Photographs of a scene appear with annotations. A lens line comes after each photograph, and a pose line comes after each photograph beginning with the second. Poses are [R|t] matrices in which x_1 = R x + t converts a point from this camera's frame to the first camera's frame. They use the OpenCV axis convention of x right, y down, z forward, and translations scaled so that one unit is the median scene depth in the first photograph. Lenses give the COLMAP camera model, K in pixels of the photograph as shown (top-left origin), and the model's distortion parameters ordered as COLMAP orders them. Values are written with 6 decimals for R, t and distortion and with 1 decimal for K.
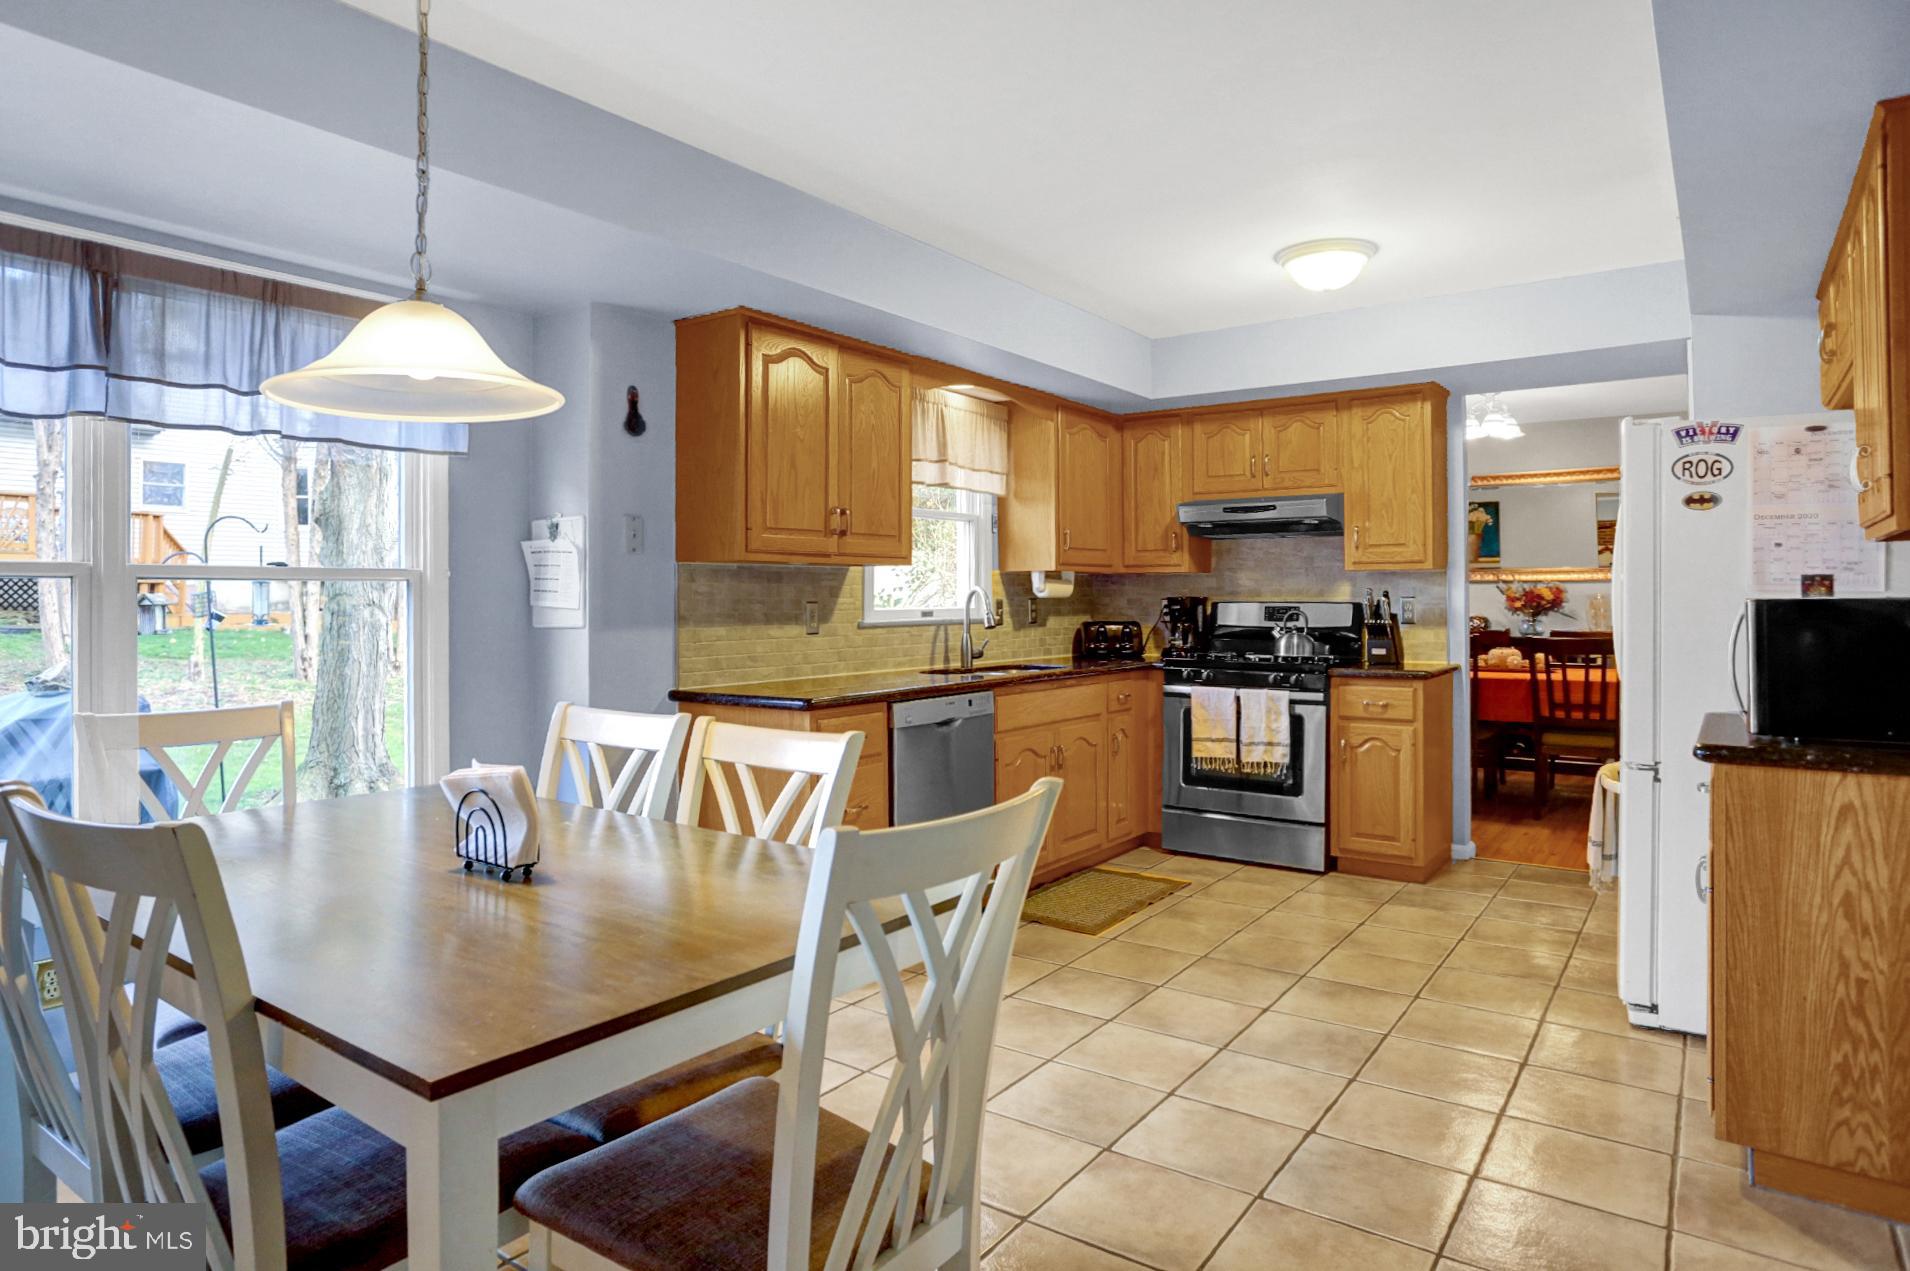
lens RADIAL K [[1108.0, 0, 929.2], [0, 1108.0, 604.2], [0, 0, 1]] dist [-0.036026, -0.000161]
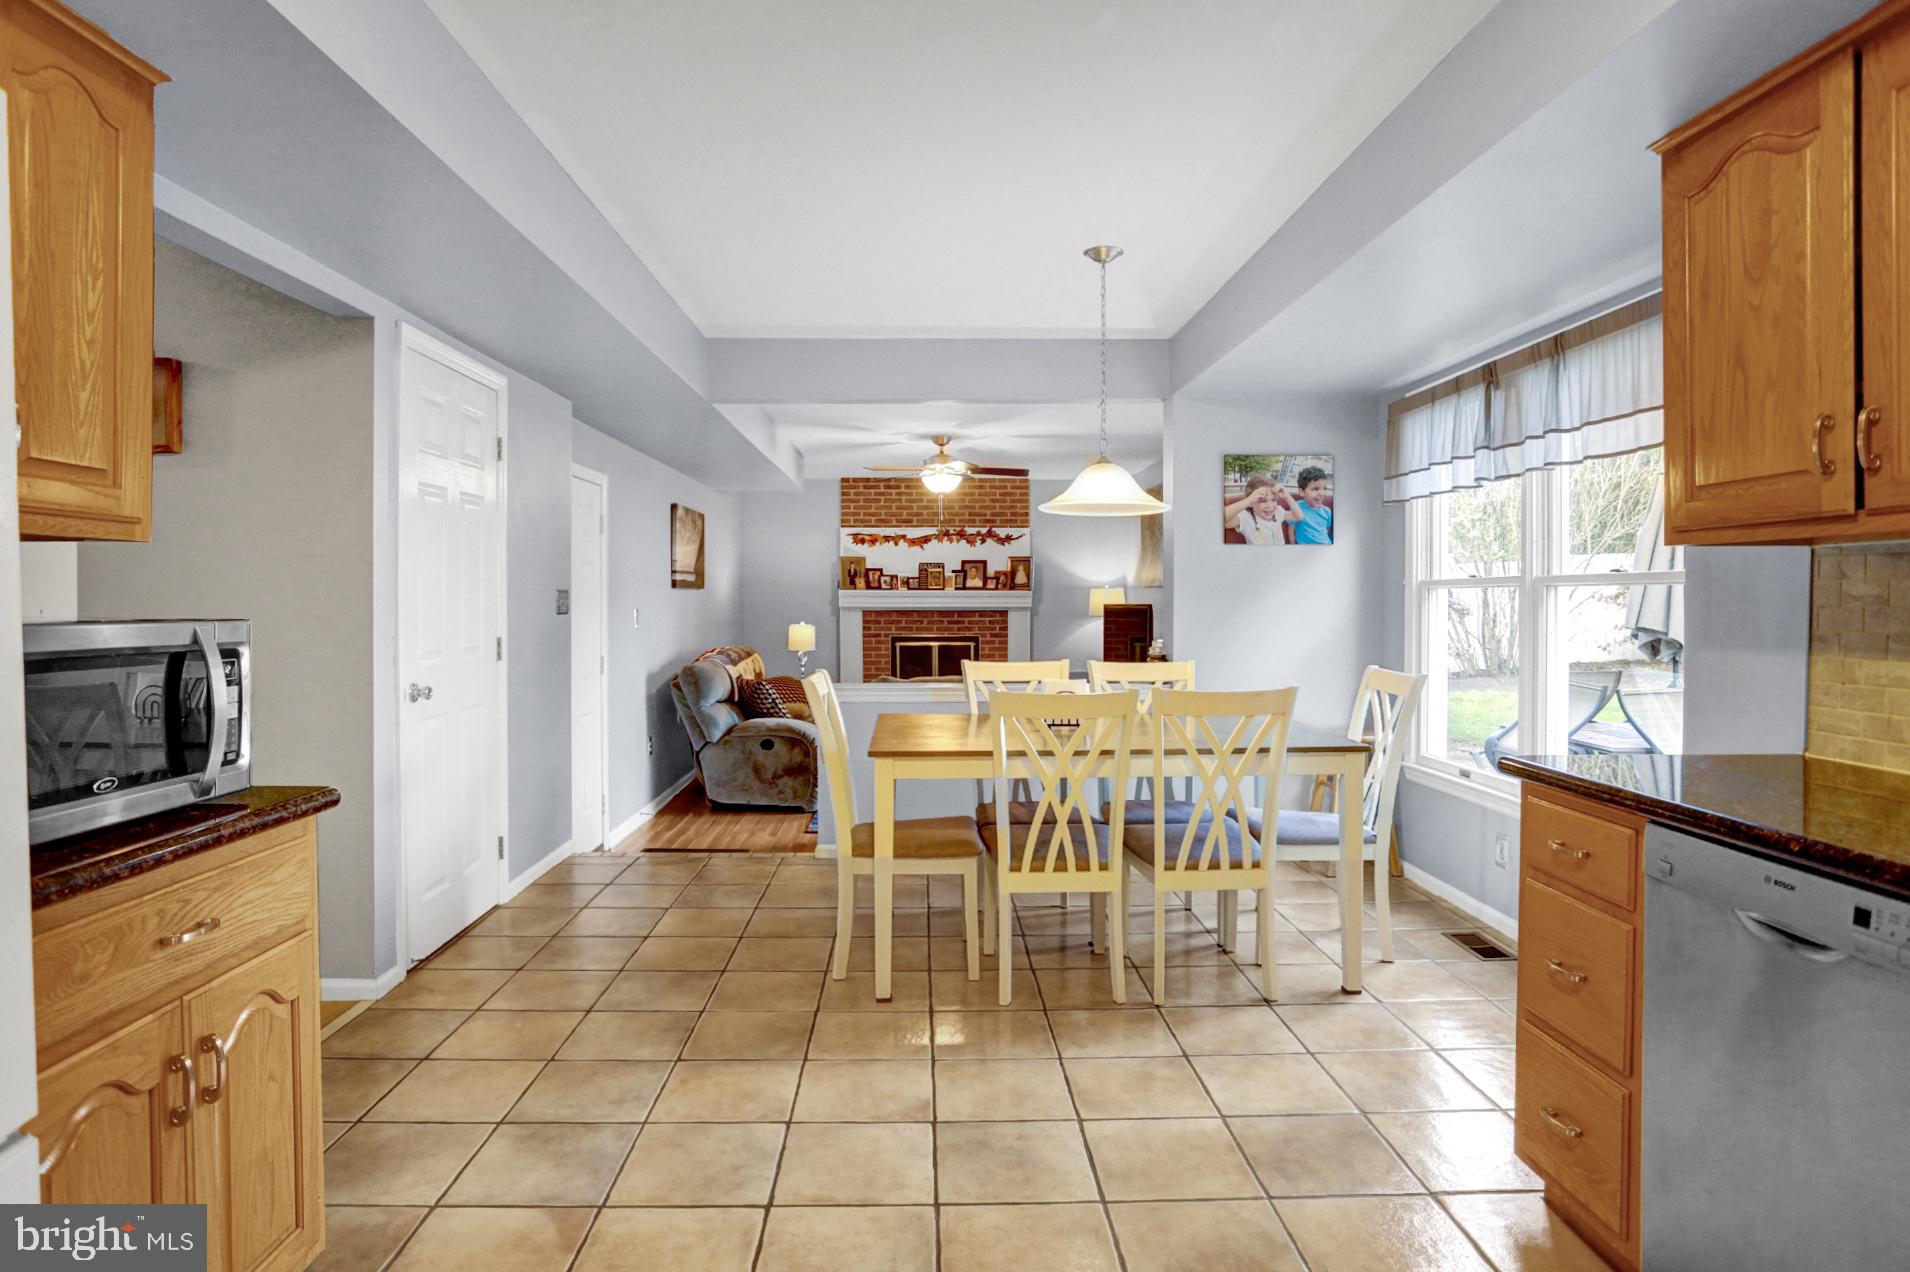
lens RADIAL K [[1027.3, 0, 923.6], [0, 1027.3, 601.7], [0, 0, 1]] dist [0.000453, 0.000395]
pose [[-0.801508, 0.008508, -0.597924, 0.365890], [0.005593, 0.999962, 0.006731, -0.010365], [0.597958, 0.002051, -0.801525, 0.857347]]
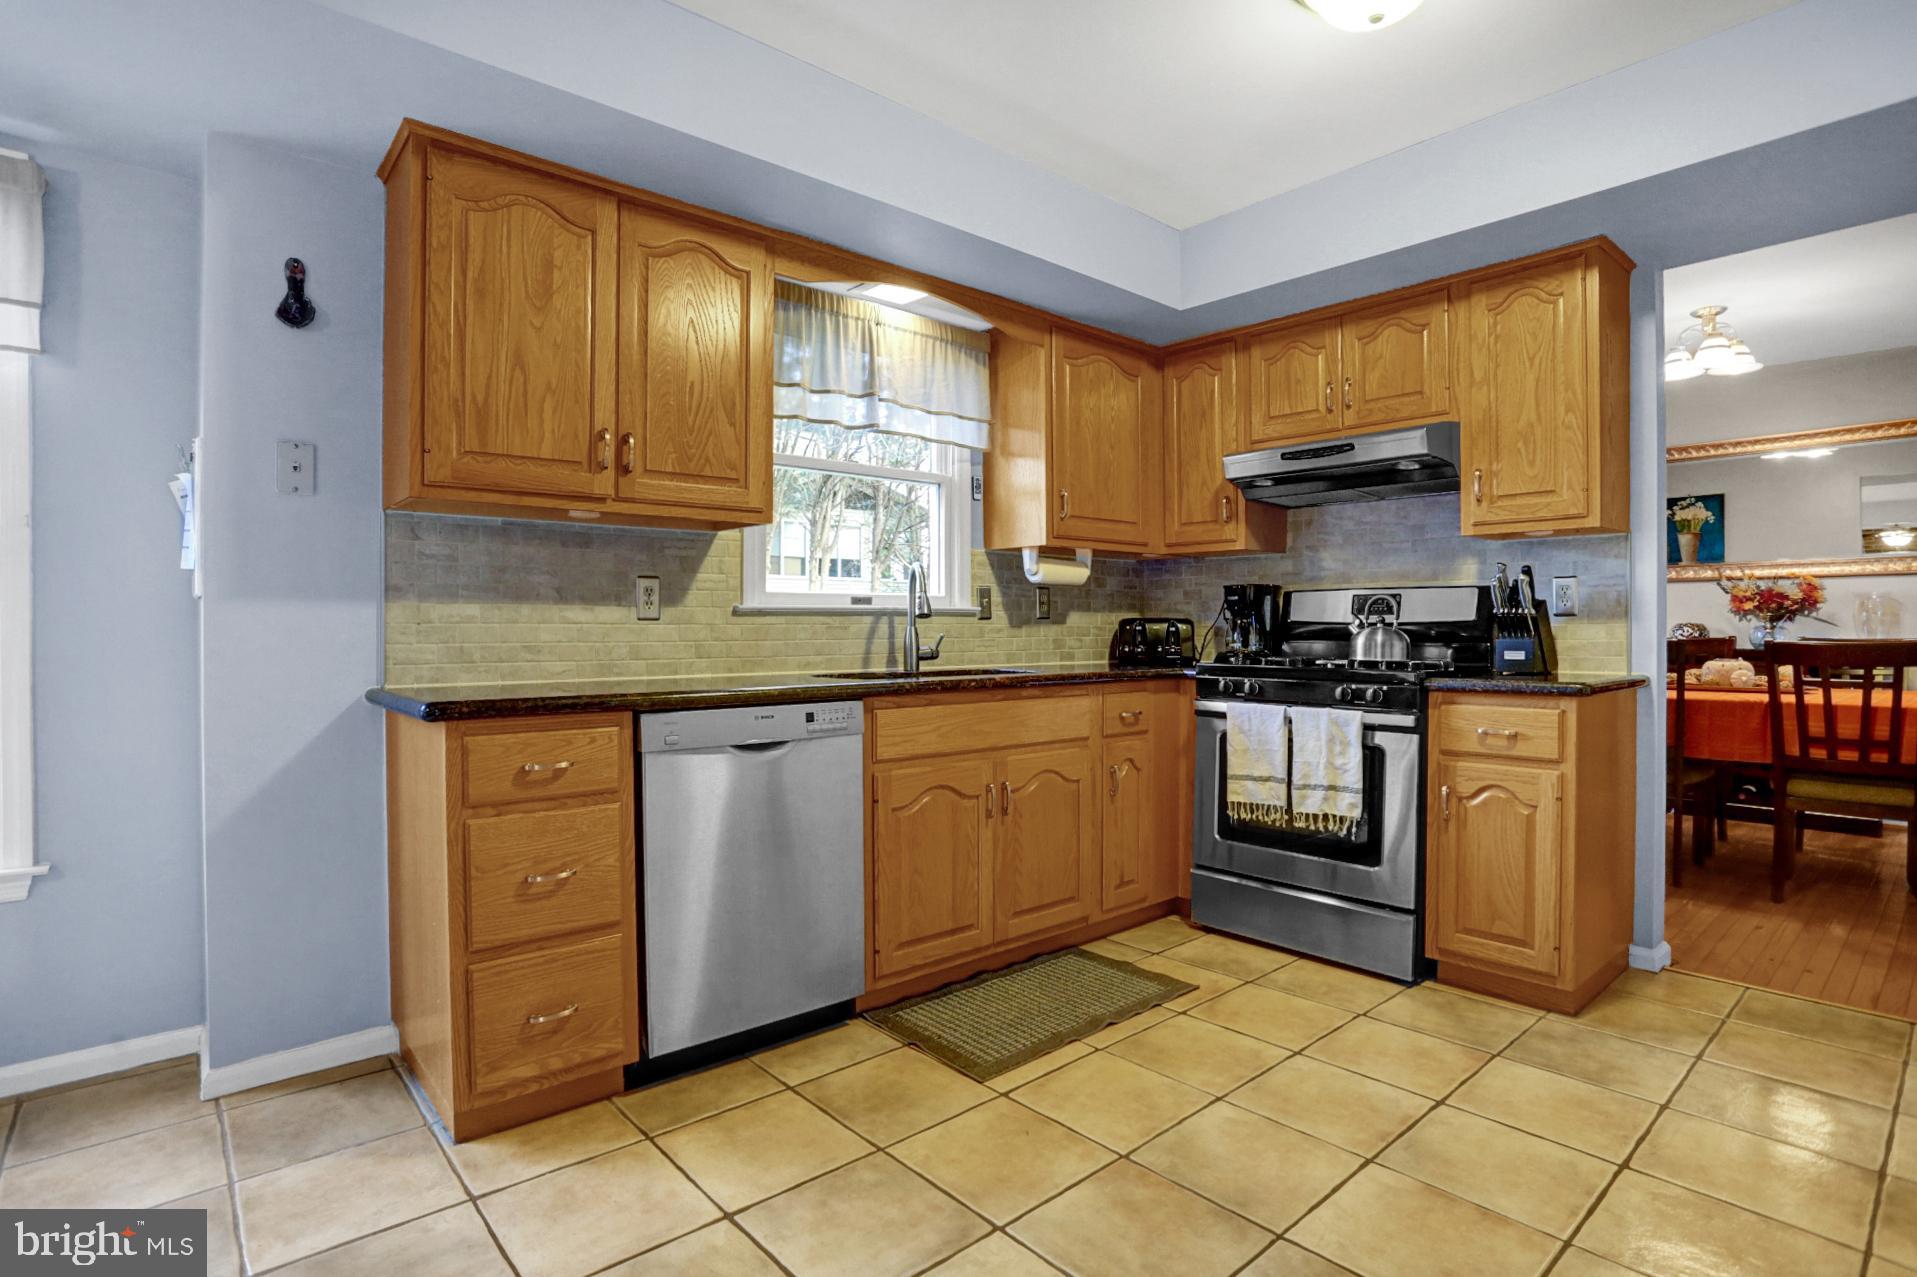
lens RADIAL K [[942.9, 0, 952.6], [0, 942.9, 647.0], [0, 0, 1]] dist [-0.058426, 0.023469]
pose [[0.975302, 0.005363, -0.220811, 0.195717], [-0.002401, 0.999904, 0.013680, 0.030515], [0.220863, -0.012812, 0.975221, 0.367104]]
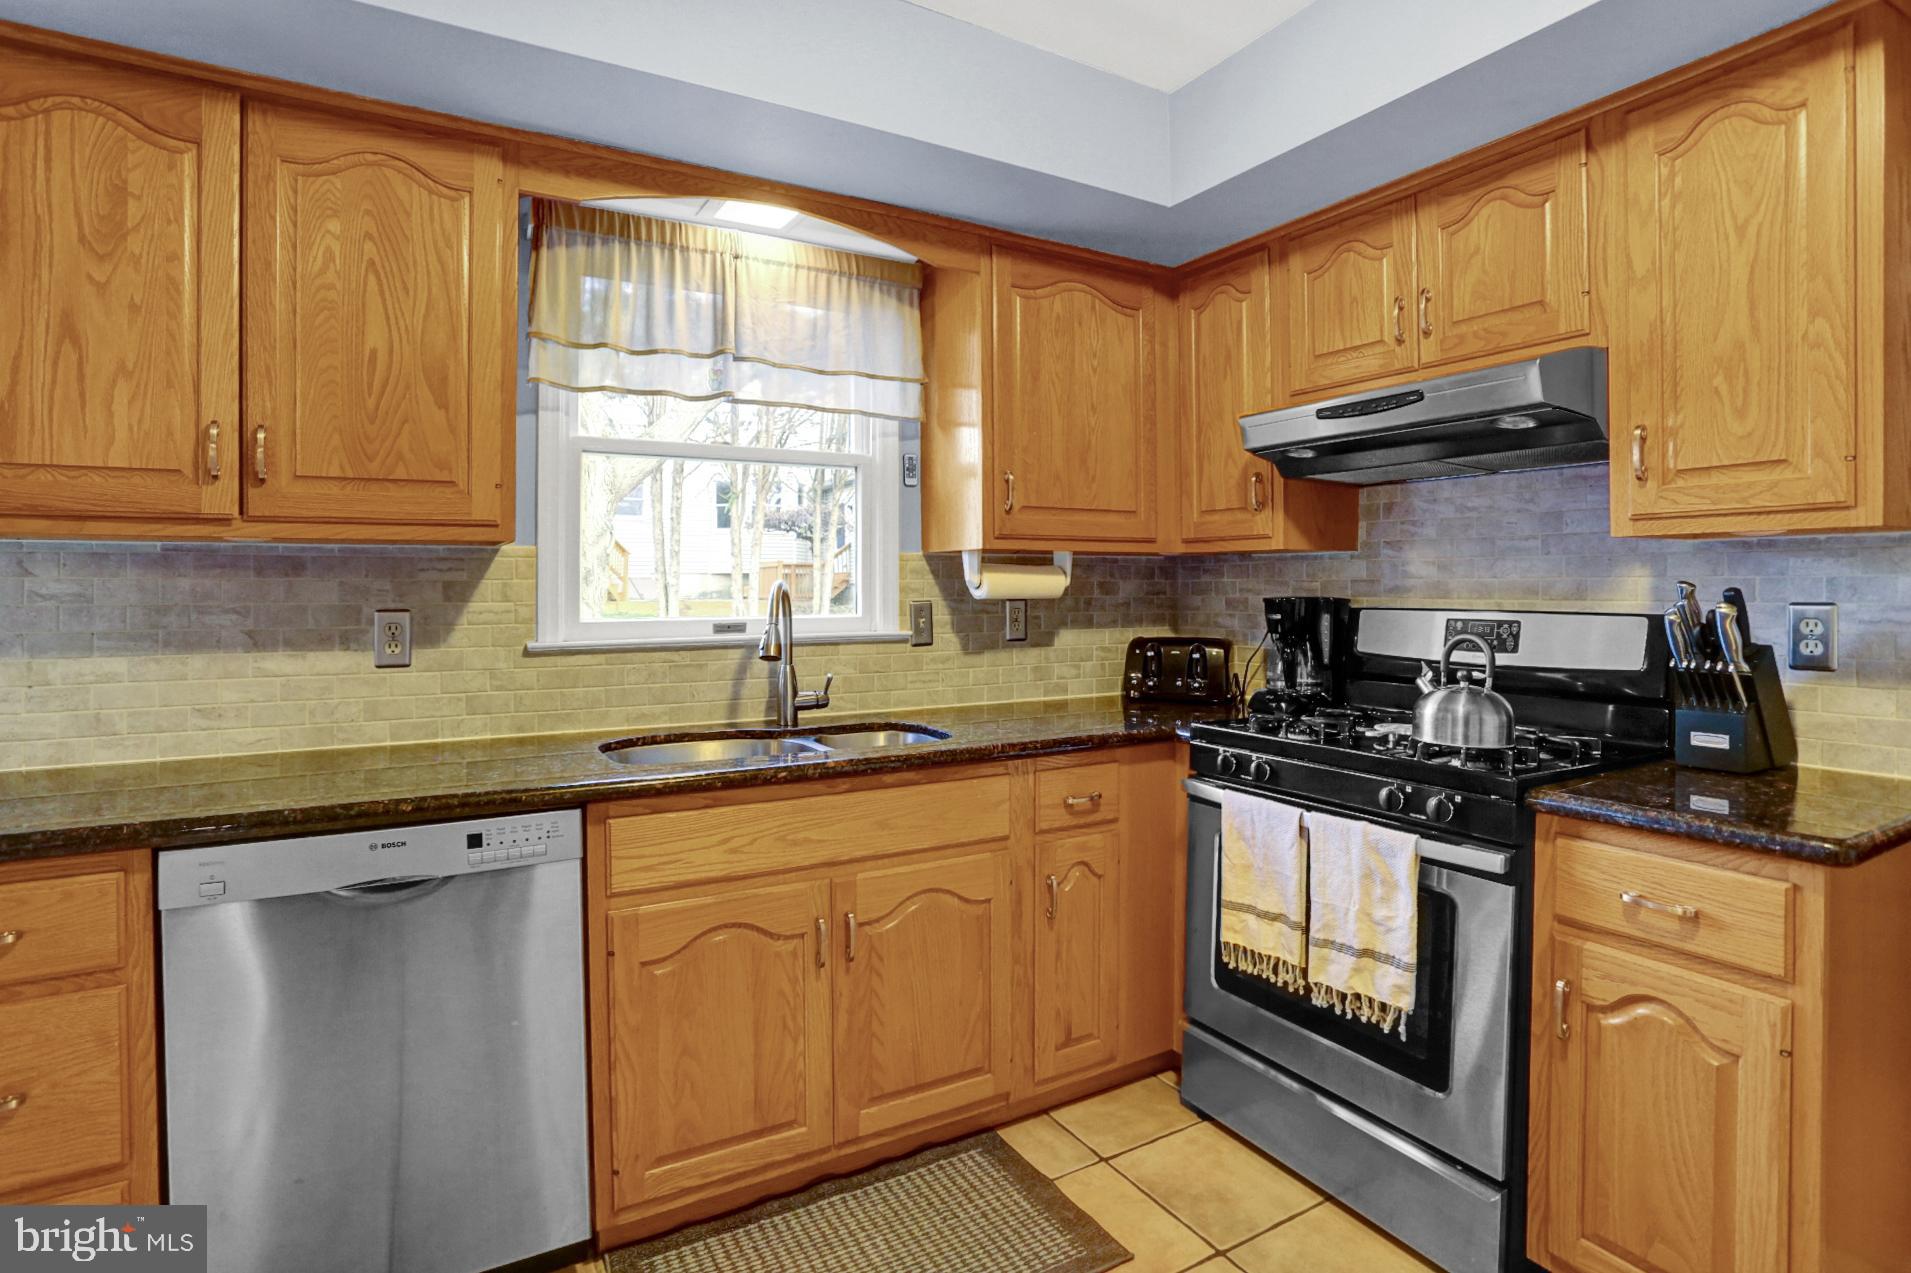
lens RADIAL K [[927.1, 0, 952.9], [0, 927.1, 603.2], [0, 0, 1]] dist [-0.059330, 0.023134]
pose [[0.913266, 0.006765, -0.407309, 0.288119], [-0.002172, 0.999929, 0.011738, -0.009571], [0.407359, -0.009835, 0.913215, 0.588827]]
